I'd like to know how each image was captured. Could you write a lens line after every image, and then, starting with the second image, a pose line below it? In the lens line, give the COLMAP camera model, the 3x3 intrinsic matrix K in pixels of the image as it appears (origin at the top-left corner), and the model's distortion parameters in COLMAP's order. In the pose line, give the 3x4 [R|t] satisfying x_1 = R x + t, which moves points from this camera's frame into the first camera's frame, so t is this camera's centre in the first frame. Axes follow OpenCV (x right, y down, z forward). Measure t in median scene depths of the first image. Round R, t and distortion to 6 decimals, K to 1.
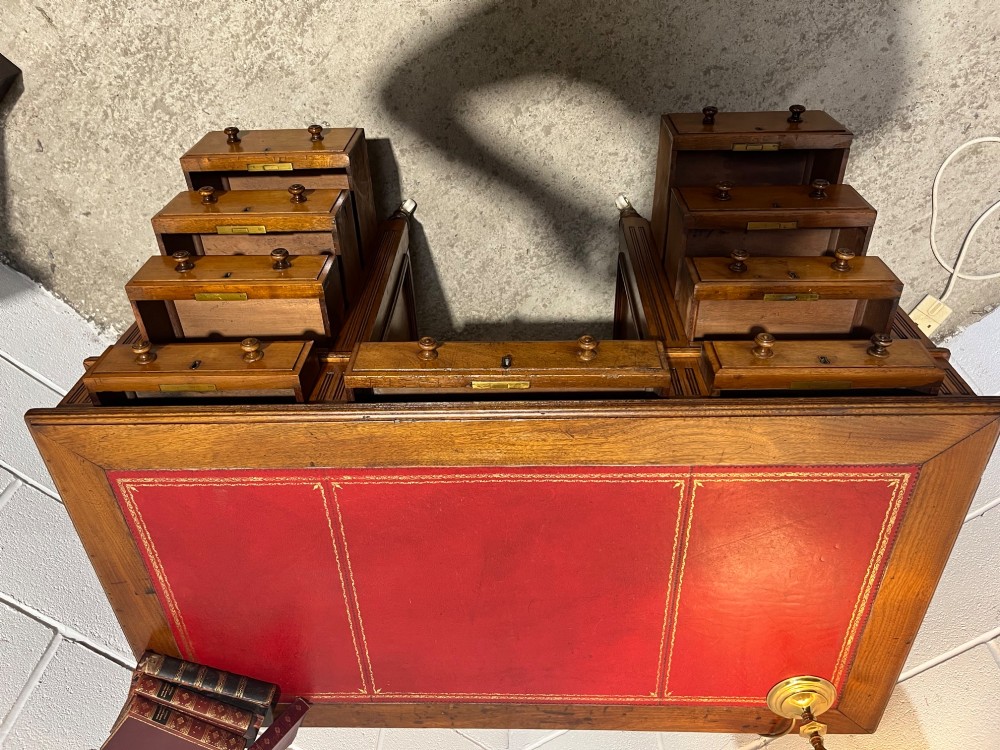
lens RADIAL K [[758.8, 0, 501.6], [0, 758.8, 376.2], [0, 0, 1]] dist [0.056812, -0.084090]
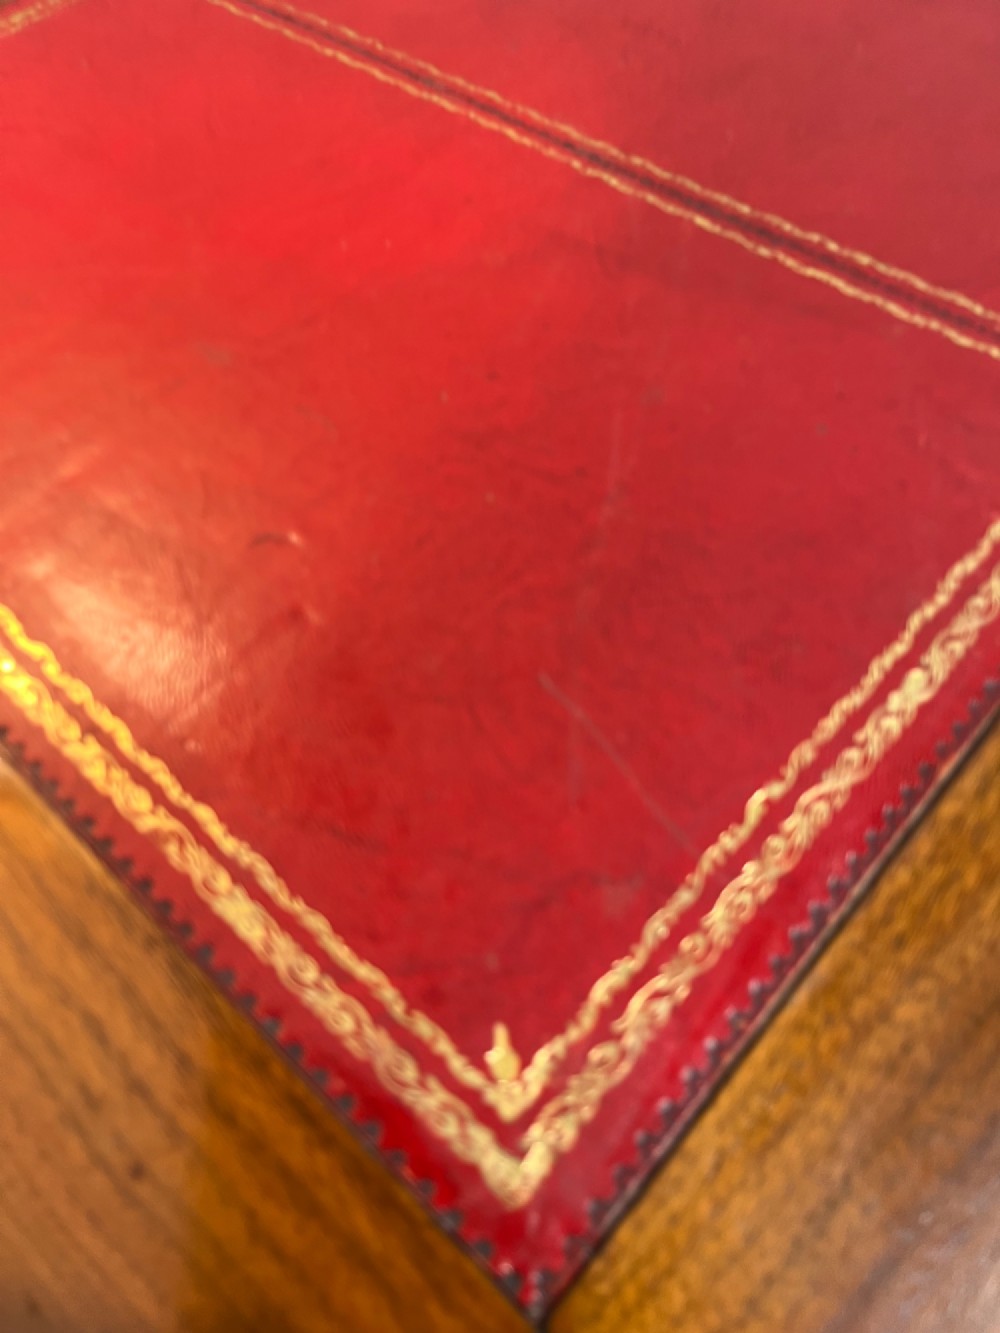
lens RADIAL K [[1011.5, 0, 488.9], [0, 1011.5, 679.9], [0, 0, 1]] dist [0.056812, -0.084090]
pose [[-0.696771, 0.636046, -0.331594, 0.361857], [-0.635519, -0.761770, -0.125785, 0.155021], [-0.332603, 0.123091, 0.934999, 0.543267]]
